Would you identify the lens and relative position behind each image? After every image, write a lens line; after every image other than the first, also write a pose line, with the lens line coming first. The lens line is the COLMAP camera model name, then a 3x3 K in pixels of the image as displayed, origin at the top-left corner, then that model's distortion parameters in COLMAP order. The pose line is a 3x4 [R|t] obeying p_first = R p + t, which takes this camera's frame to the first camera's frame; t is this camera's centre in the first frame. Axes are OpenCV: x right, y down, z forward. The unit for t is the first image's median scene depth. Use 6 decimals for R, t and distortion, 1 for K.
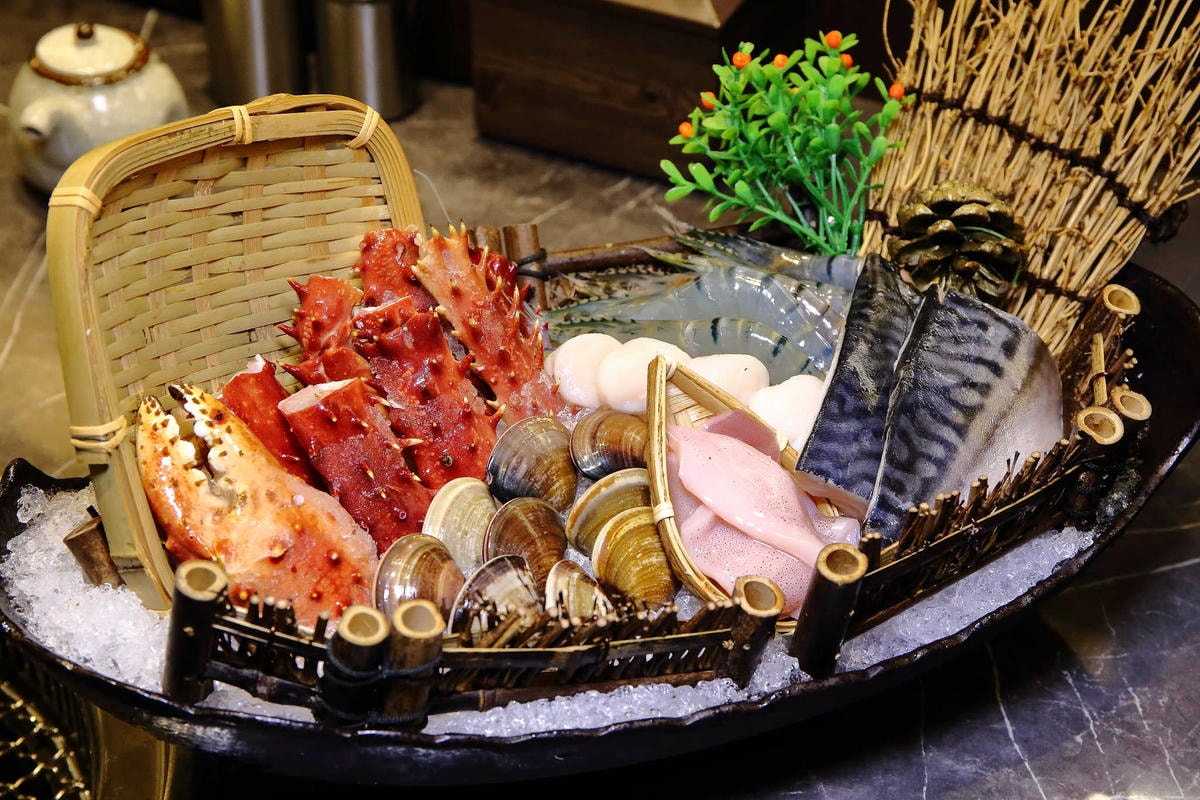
lens RADIAL K [[2052.7, 0, 600.0], [0, 2052.7, 400.0], [0, 0, 1]] dist [-0.001901, 0.313138]
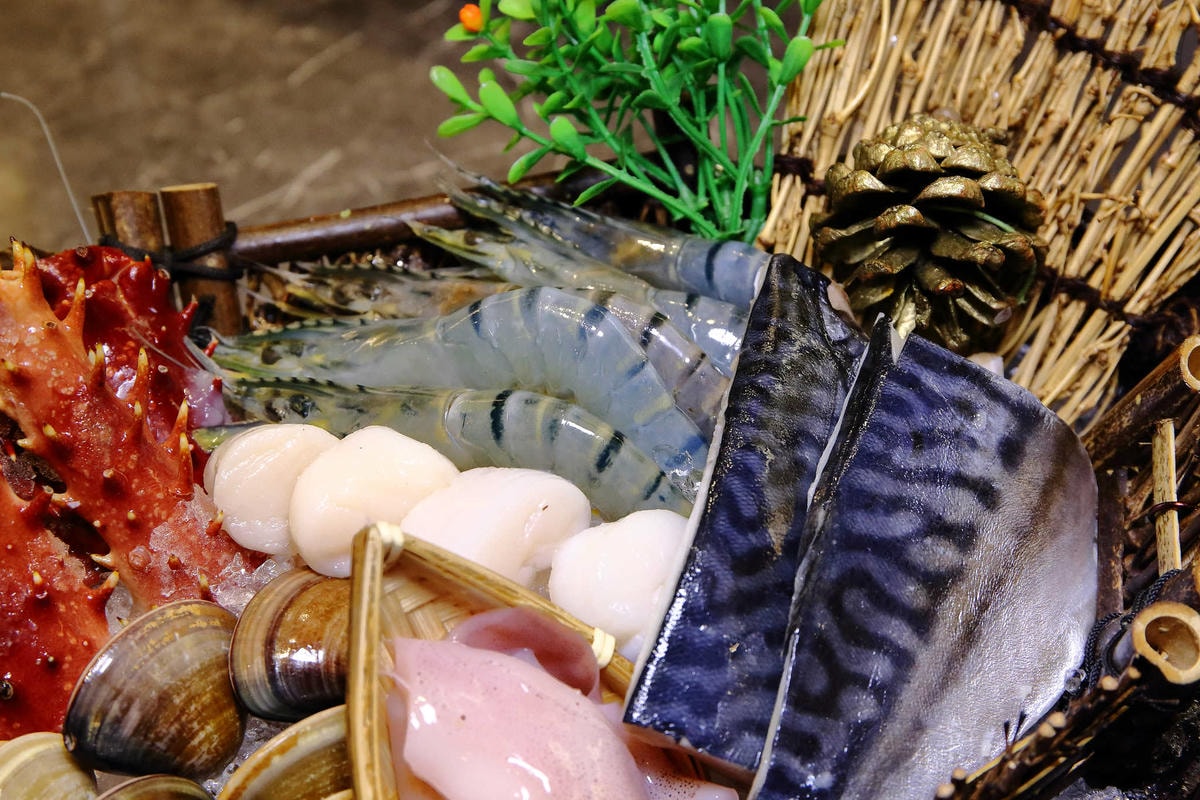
lens RADIAL K [[2052.7, 0, 600.0], [0, 2052.7, 400.0], [0, 0, 1]] dist [-0.001901, 0.313138]
pose [[0.999903, -0.003681, 0.013449, 0.077812], [0.001150, 0.983007, 0.183567, -0.145881], [-0.013896, -0.183533, 0.982915, 0.446094]]
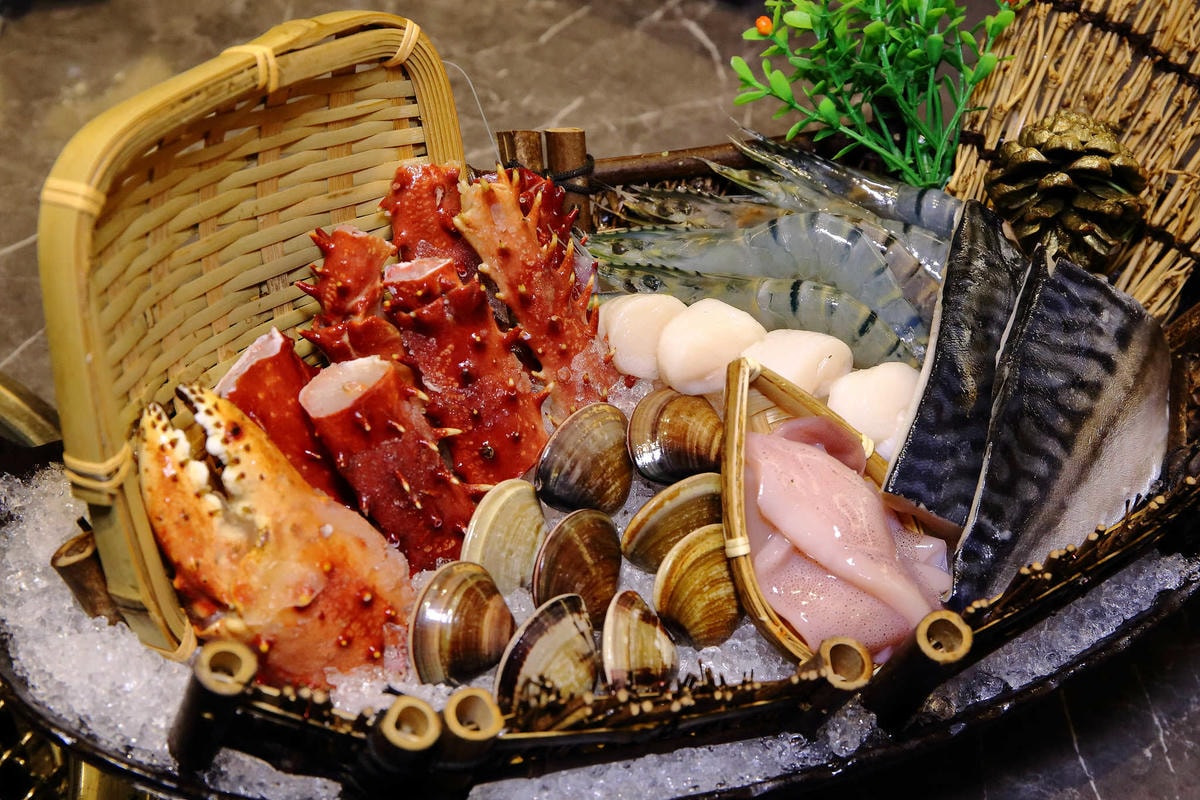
lens RADIAL K [[2052.7, 0, 600.0], [0, 2052.7, 400.0], [0, 0, 1]] dist [-0.001901, 0.313138]
pose [[0.996938, 0.049122, 0.060847, -0.078346], [-0.061512, 0.973036, 0.222300, -0.183288], [-0.048287, -0.225362, 0.973078, 0.147072]]
